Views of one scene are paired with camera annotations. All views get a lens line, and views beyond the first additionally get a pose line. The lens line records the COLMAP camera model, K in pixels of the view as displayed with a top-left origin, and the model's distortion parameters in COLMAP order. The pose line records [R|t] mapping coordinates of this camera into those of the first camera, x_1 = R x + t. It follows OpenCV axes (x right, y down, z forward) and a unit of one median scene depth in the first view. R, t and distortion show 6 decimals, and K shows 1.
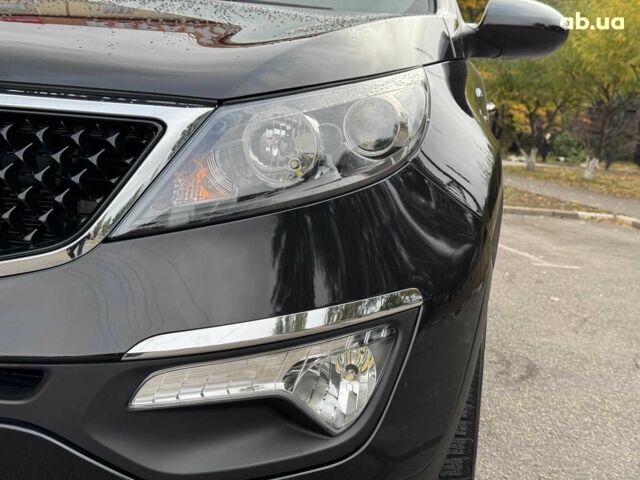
lens RADIAL K [[909.6, 0, 320.0], [0, 909.6, 240.0], [0, 0, 1]] dist [0.144816, -0.143054]
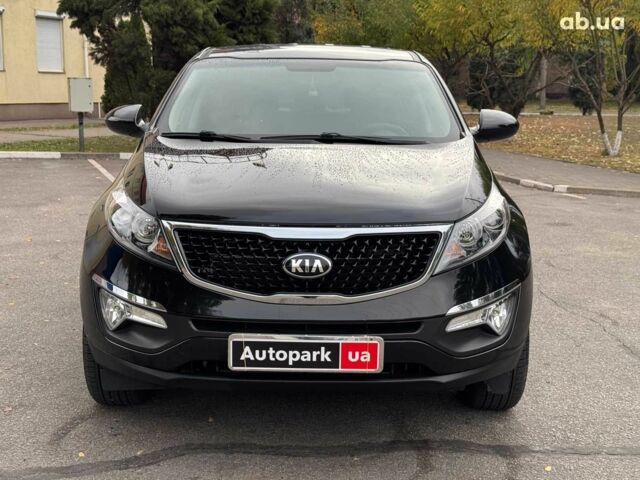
lens RADIAL K [[909.6, 0, 320.0], [0, 909.6, 240.0], [0, 0, 1]] dist [0.144816, -0.143054]
pose [[0.981525, -0.096776, 0.165053, -0.977075], [0.087479, 0.994190, 0.062715, -0.305051], [-0.170163, -0.047118, 0.984289, -1.673497]]
